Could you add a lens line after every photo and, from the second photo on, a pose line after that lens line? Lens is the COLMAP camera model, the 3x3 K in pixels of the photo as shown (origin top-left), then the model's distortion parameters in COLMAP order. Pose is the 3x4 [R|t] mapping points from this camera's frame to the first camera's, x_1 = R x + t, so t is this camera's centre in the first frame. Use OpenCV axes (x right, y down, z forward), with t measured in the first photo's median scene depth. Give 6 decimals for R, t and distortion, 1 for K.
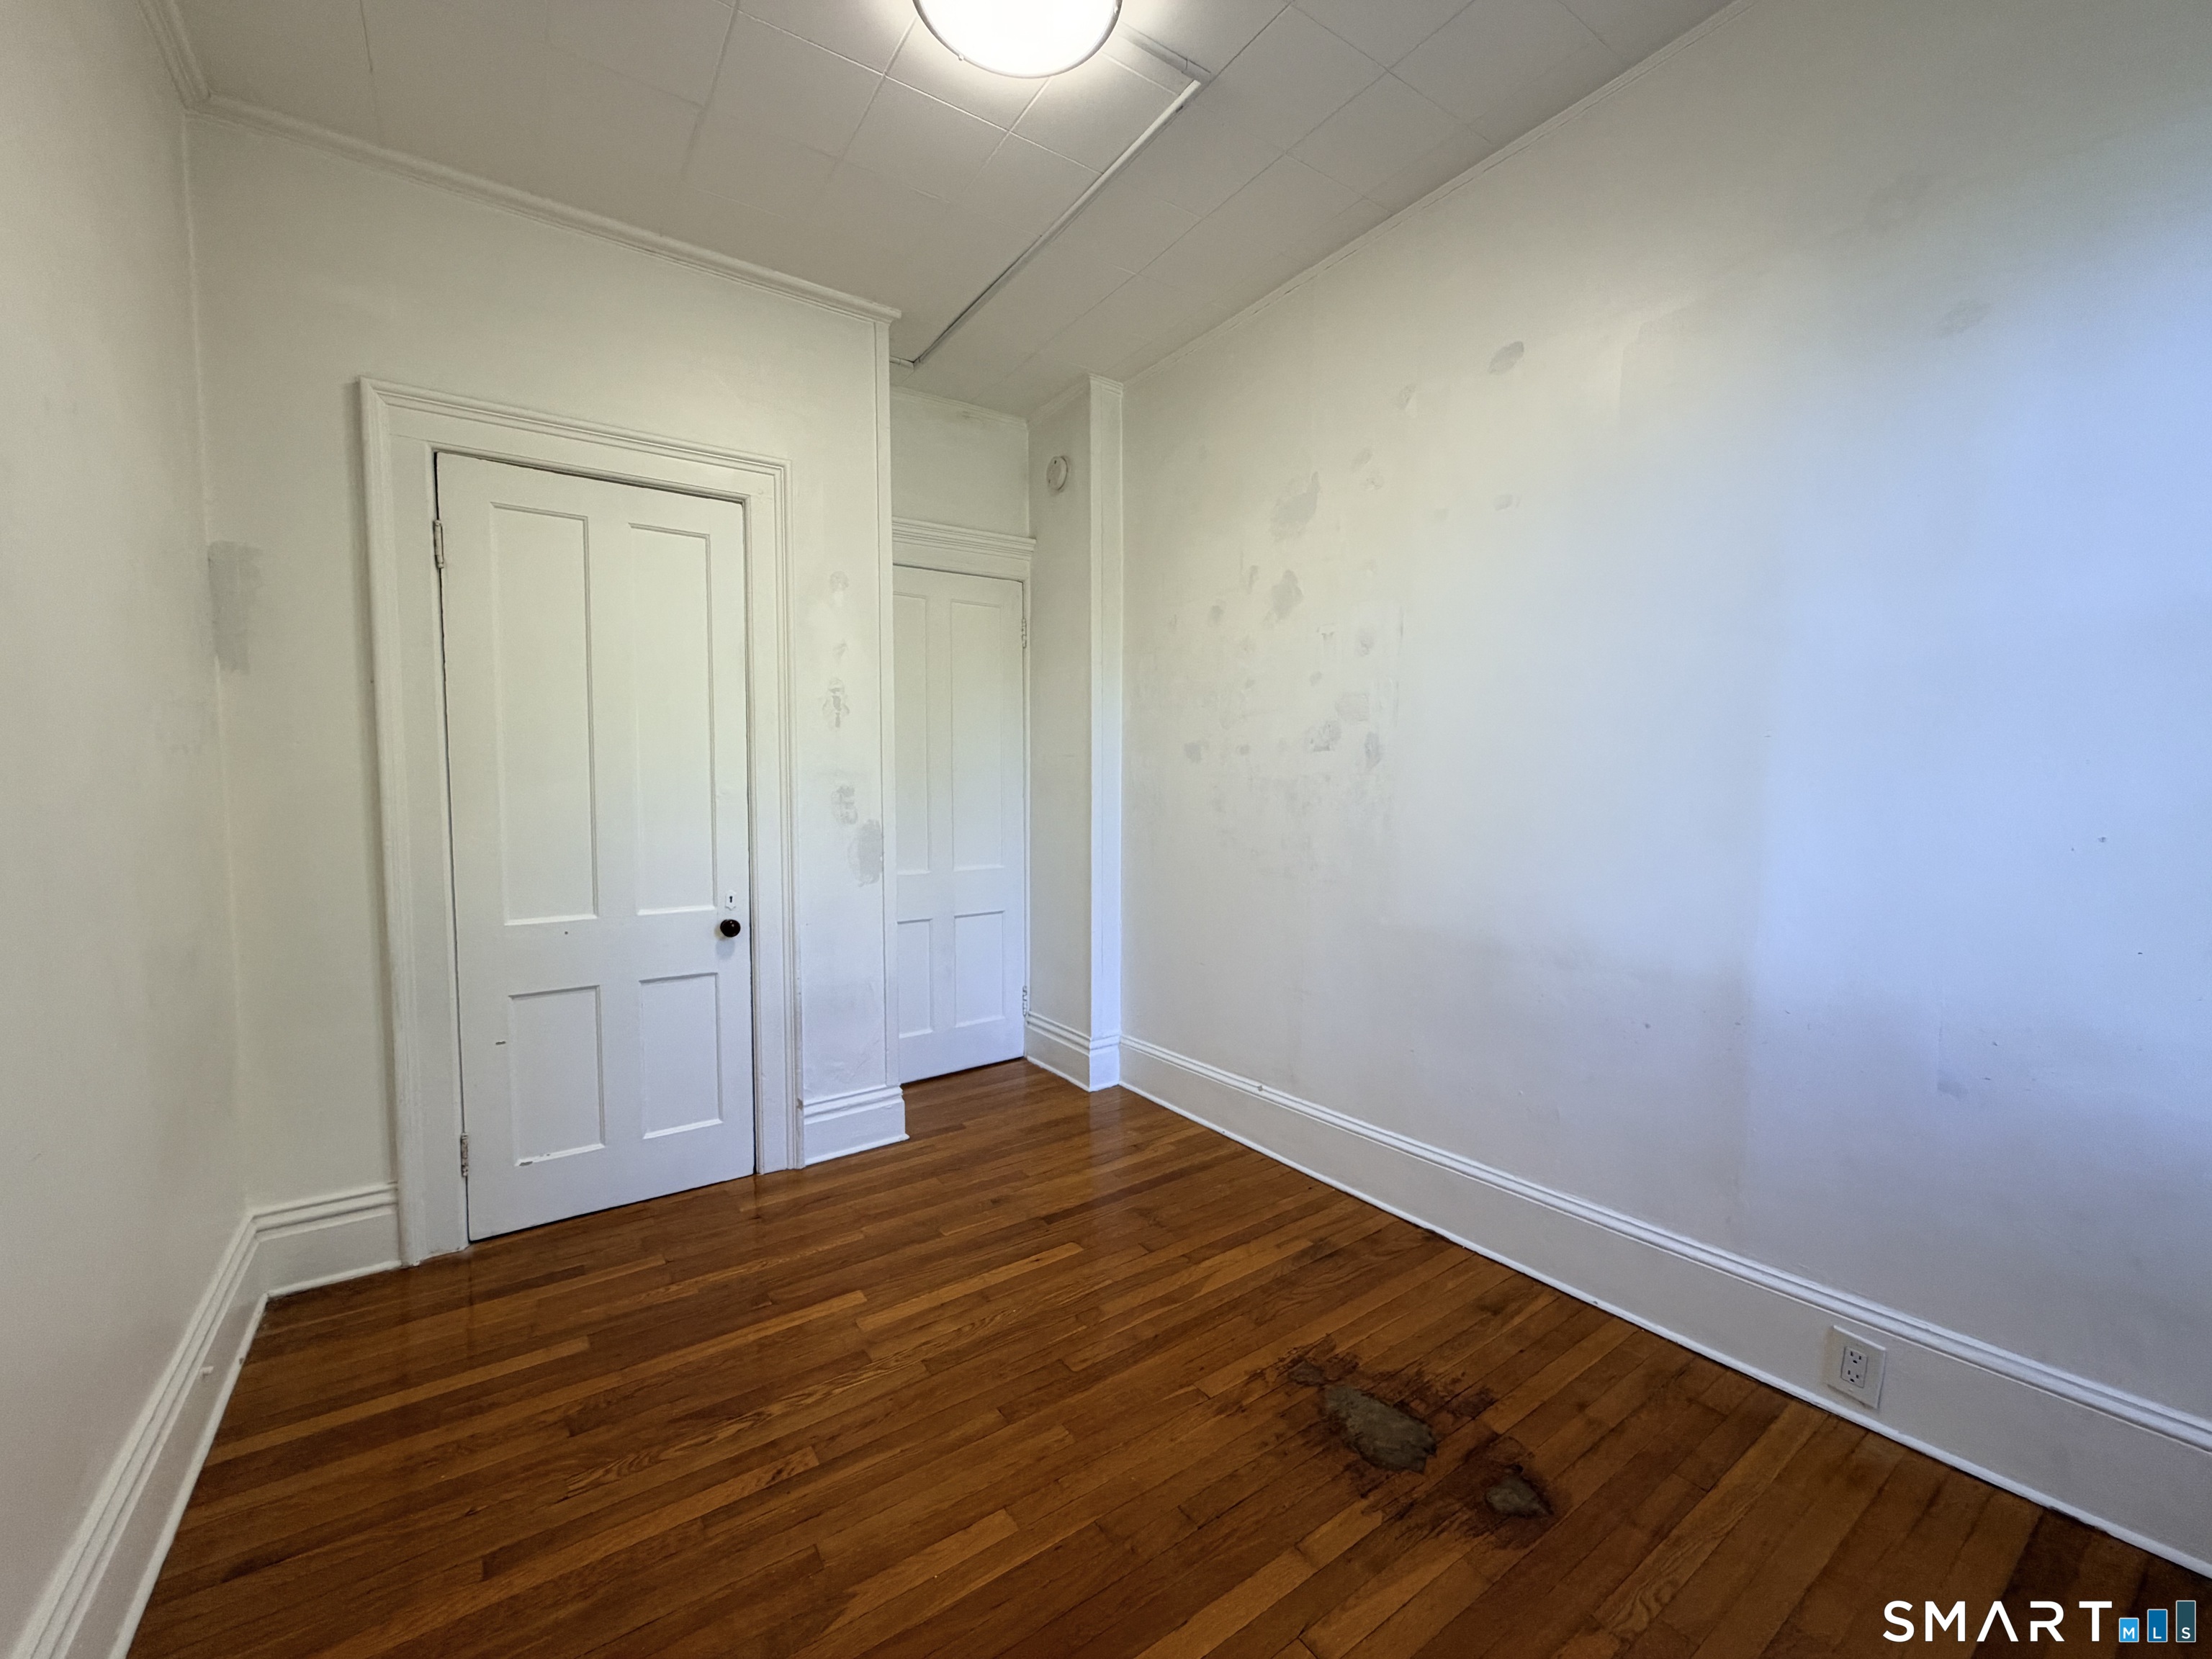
lens RADIAL K [[882.5, 0, 1097.0], [0, 882.5, 830.6], [0, 0, 1]] dist [-0.000212, -0.000057]
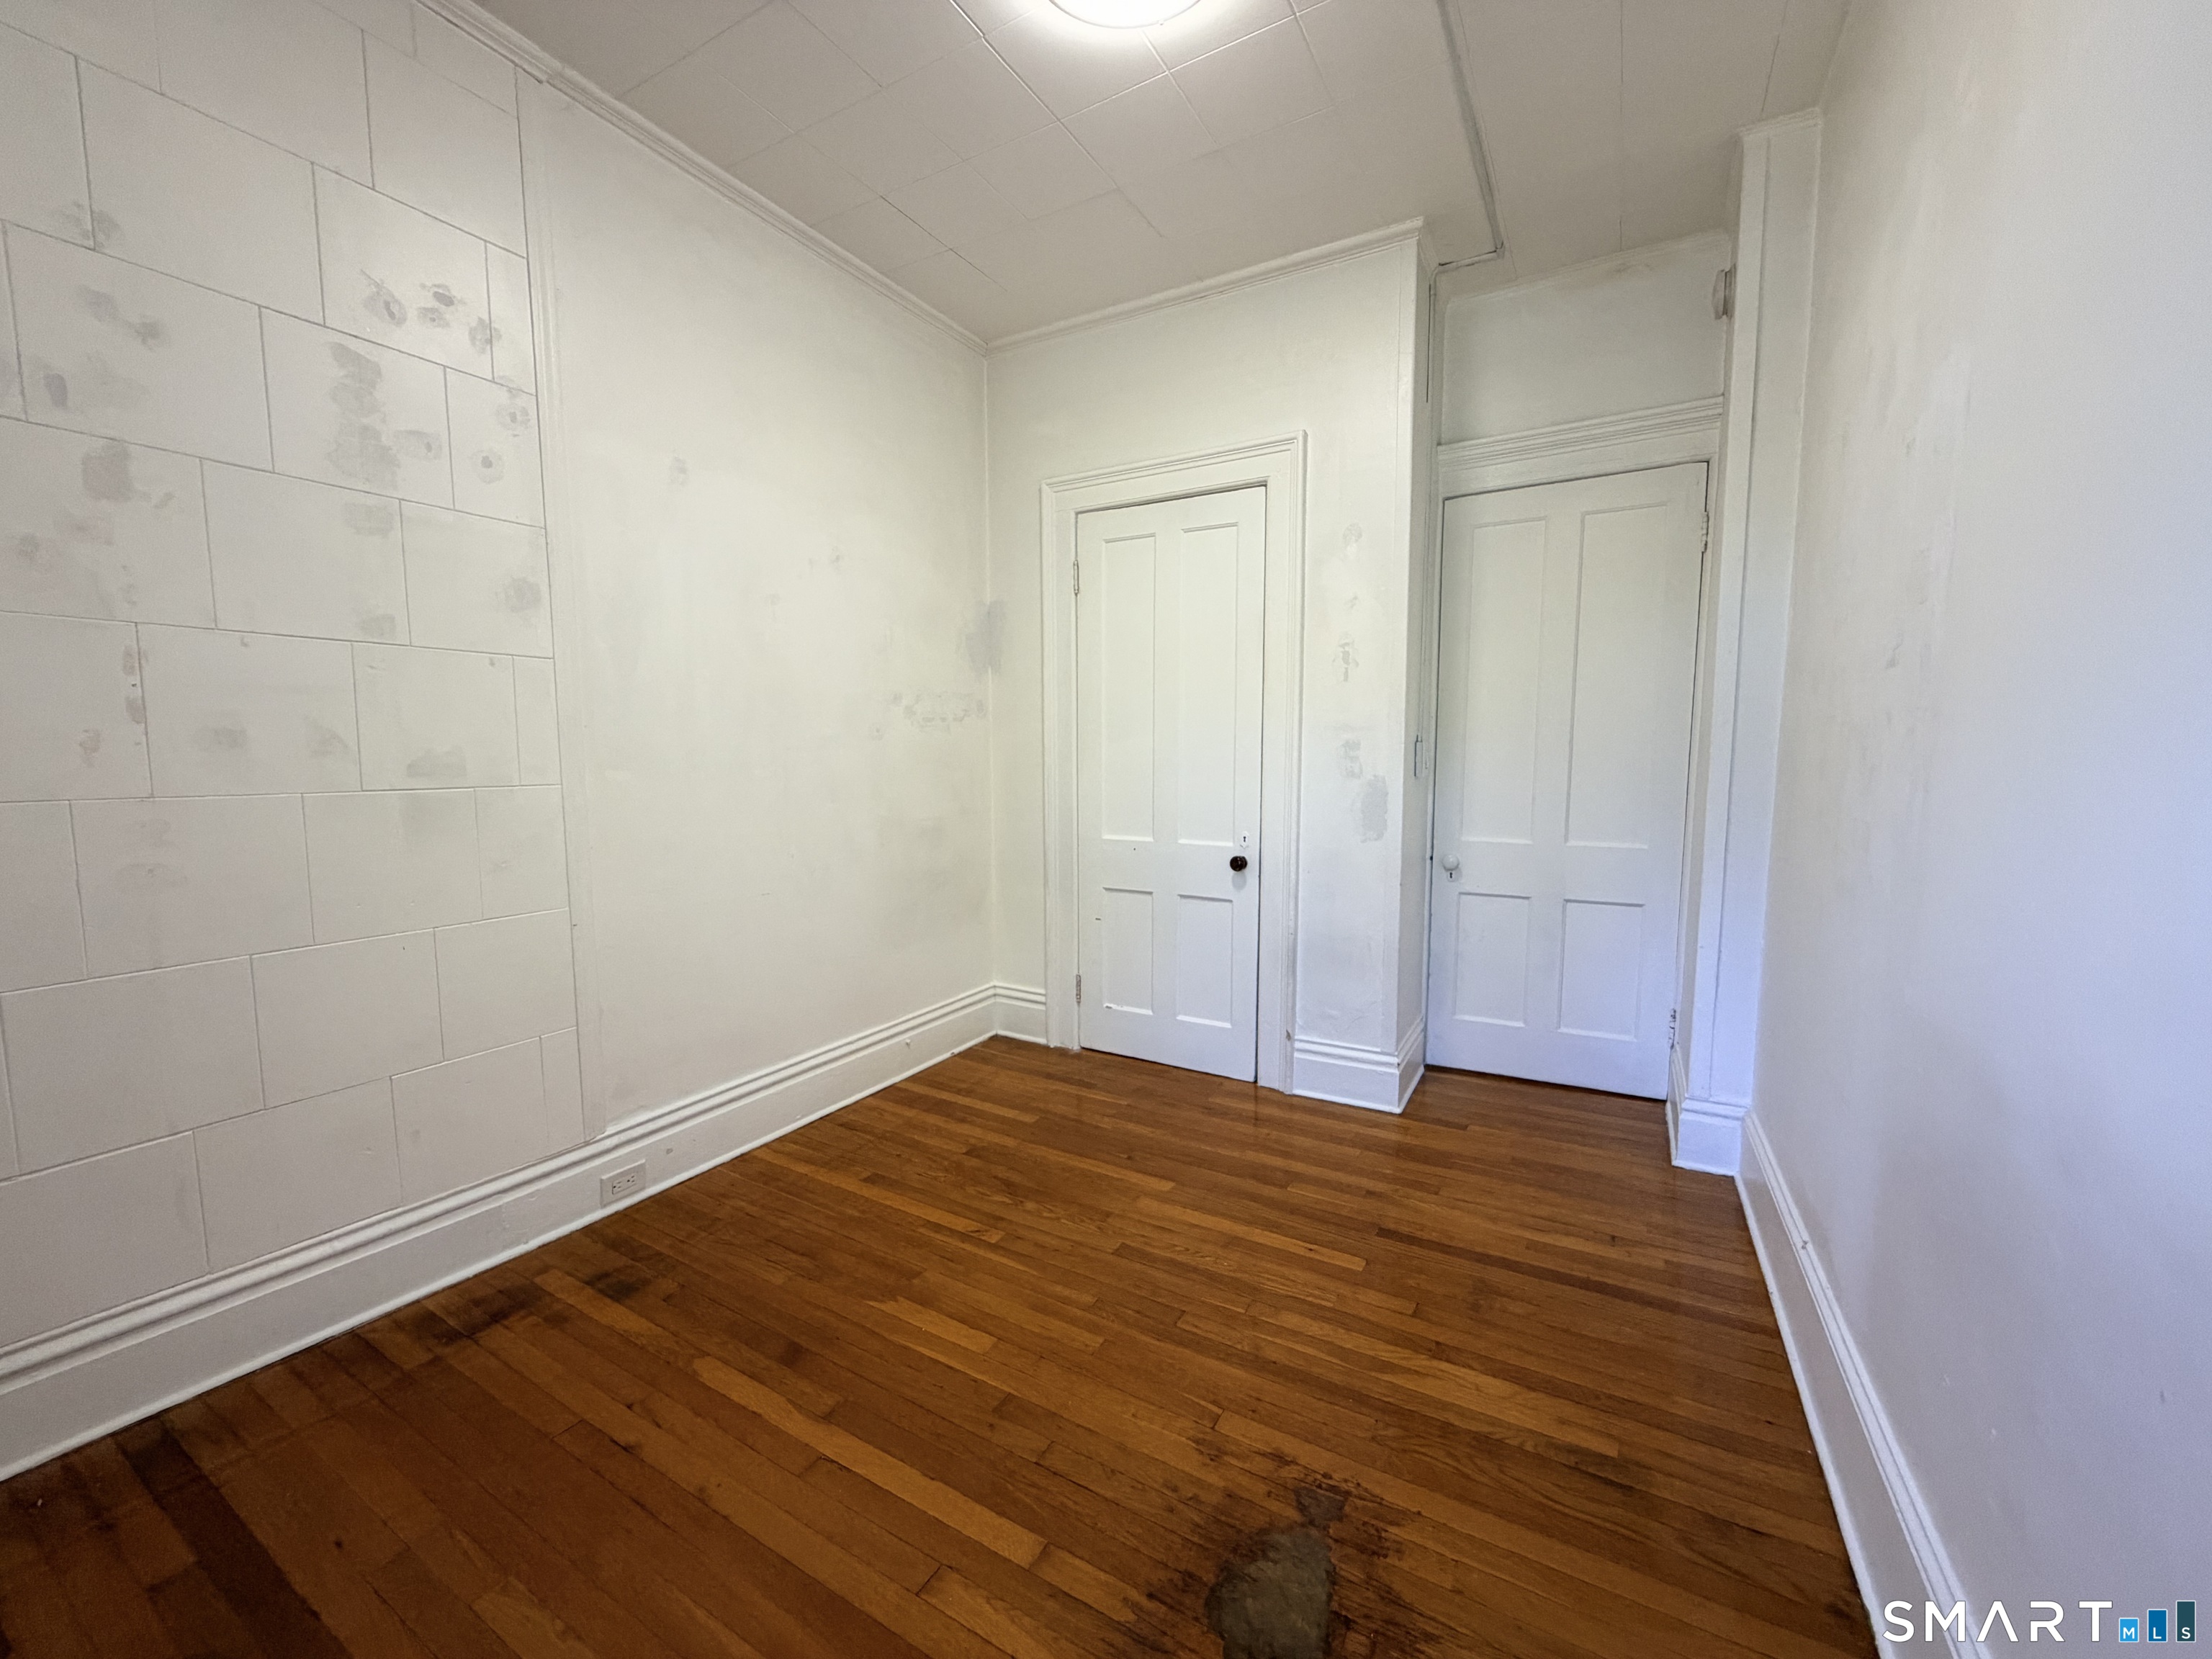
lens RADIAL K [[882.5, 0, 1097.0], [0, 882.5, 830.6], [0, 0, 1]] dist [-0.000212, -0.000057]
pose [[0.421698, 0.085494, -0.902697, 0.619402], [-0.051262, 0.996201, 0.070403, -0.005065], [0.905286, 0.016585, 0.424478, 0.385424]]
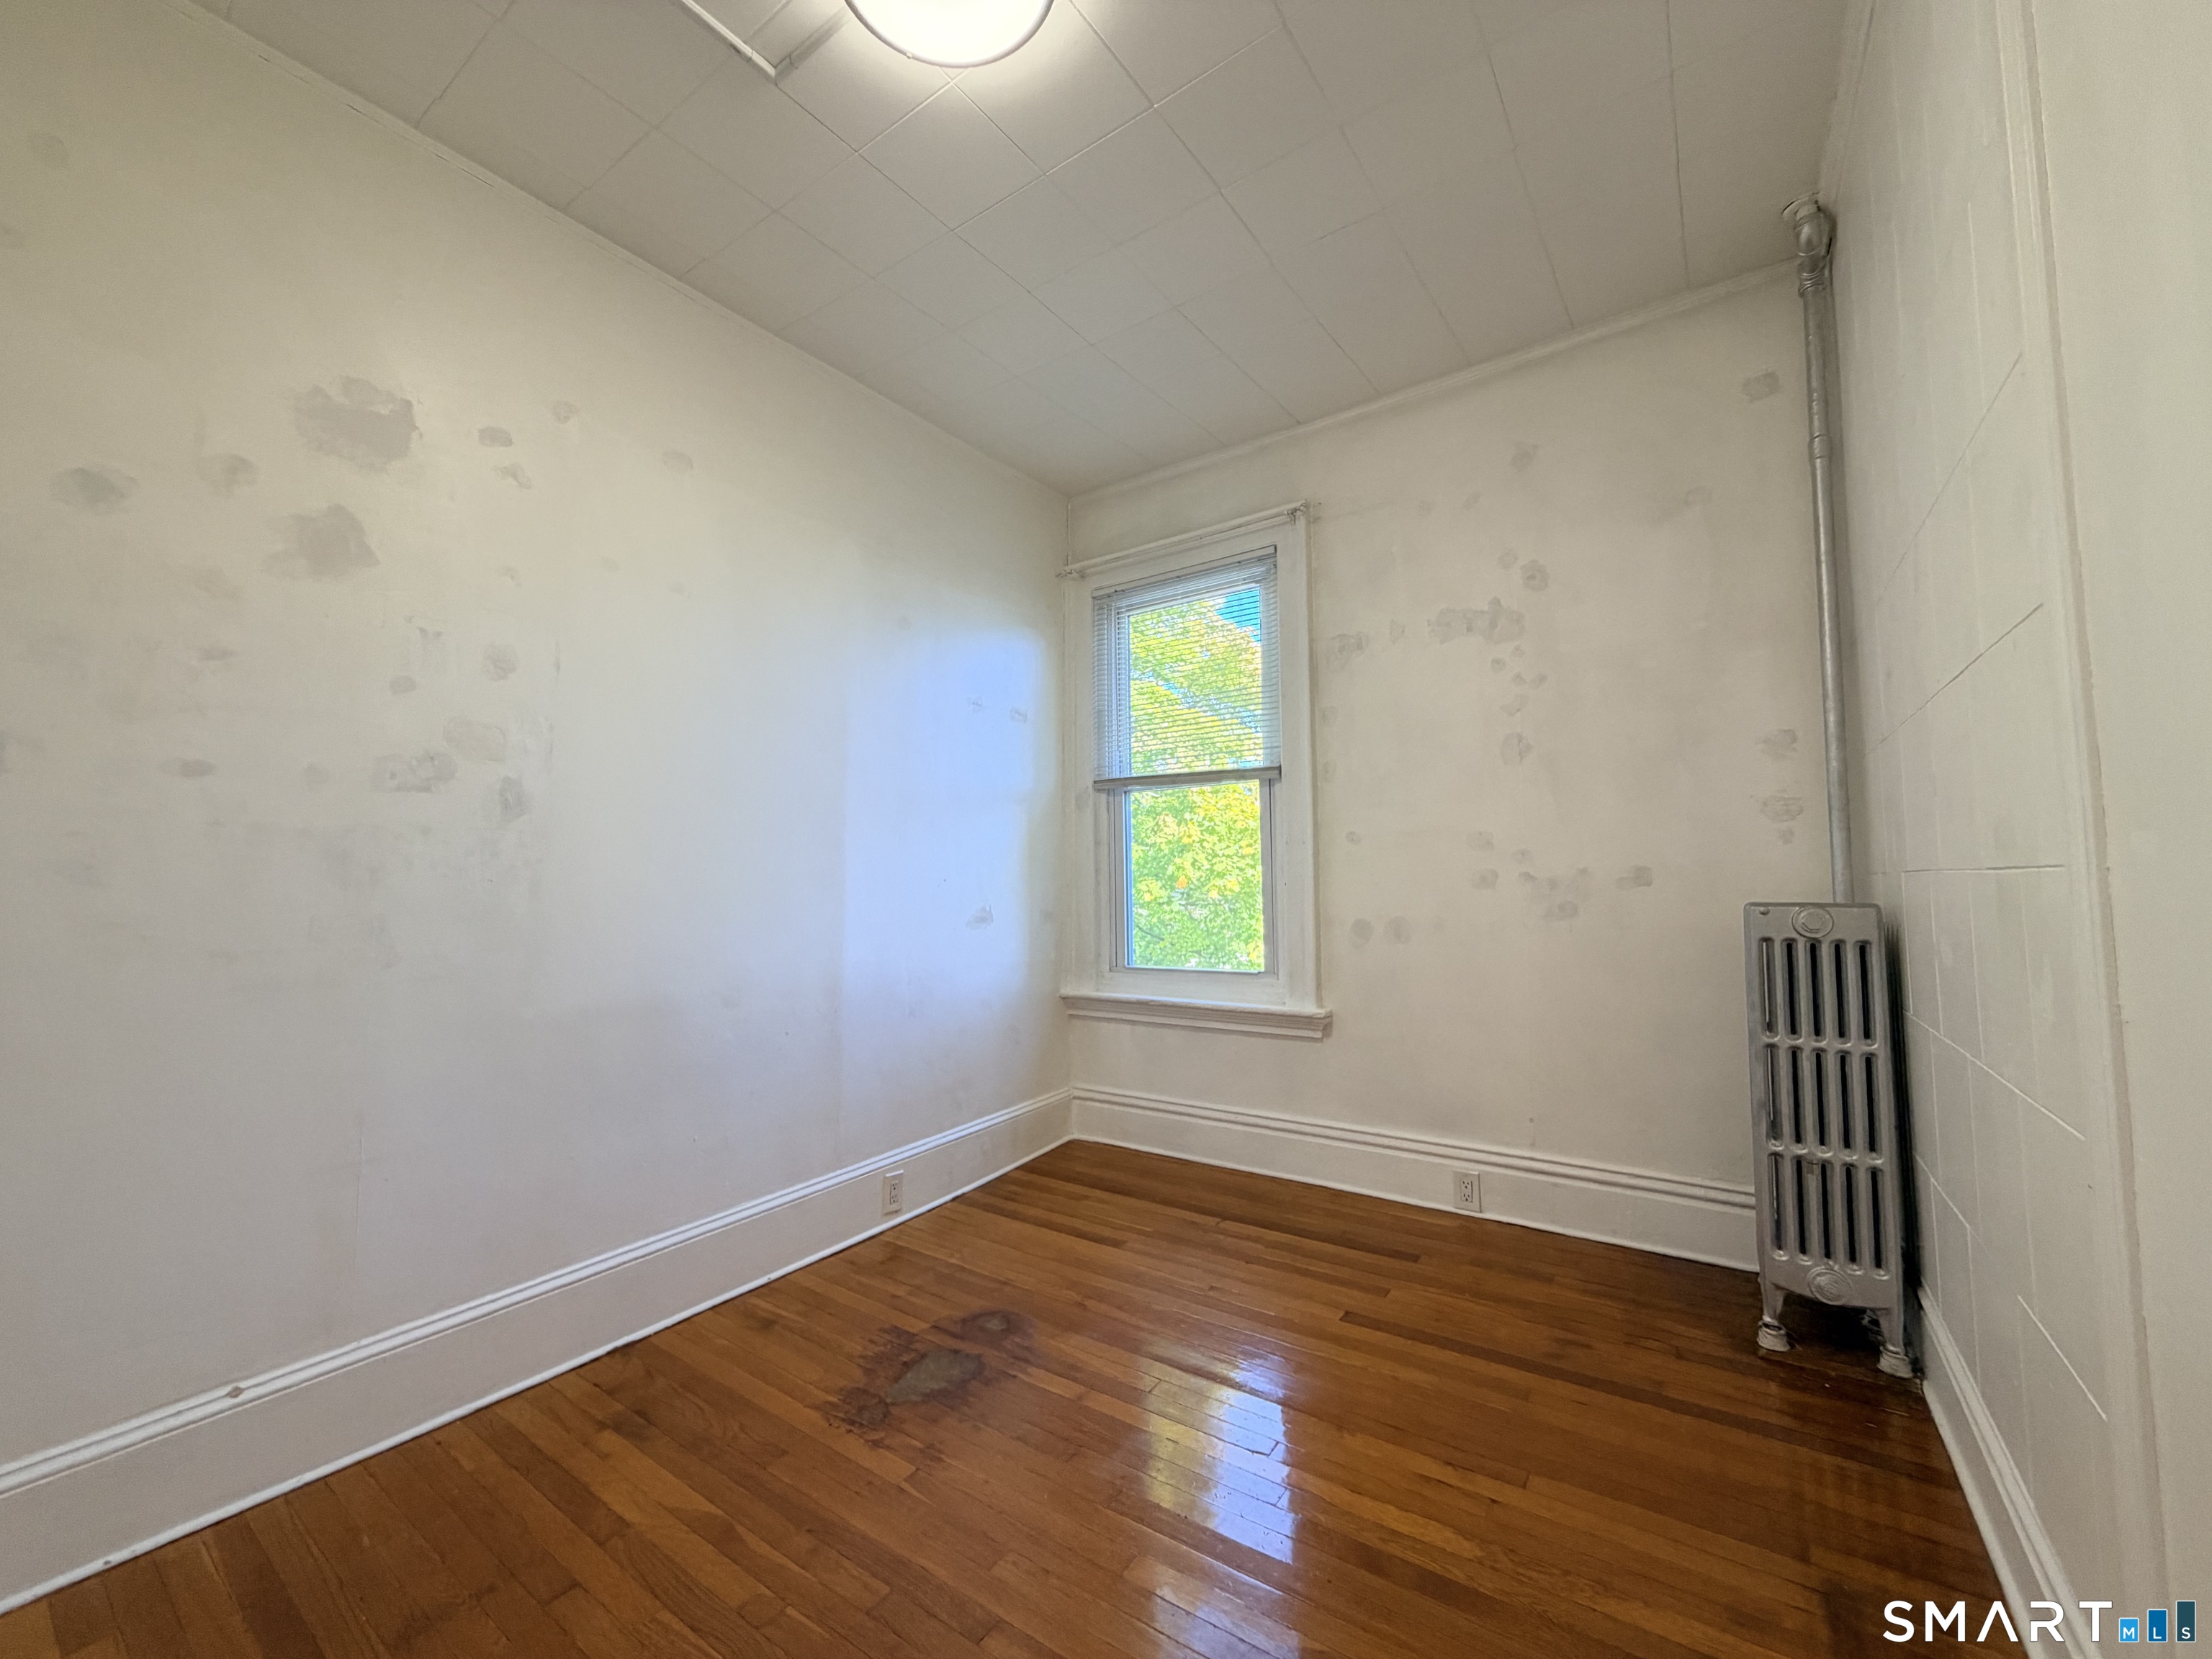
lens RADIAL K [[882.5, 0, 1097.0], [0, 882.5, 830.6], [0, 0, 1]] dist [-0.000212, -0.000057]
pose [[-0.341850, 0.070708, 0.937091, -0.659910], [0.068582, 0.996384, -0.050163, 0.013810], [-0.937249, 0.047120, -0.345463, 0.839417]]
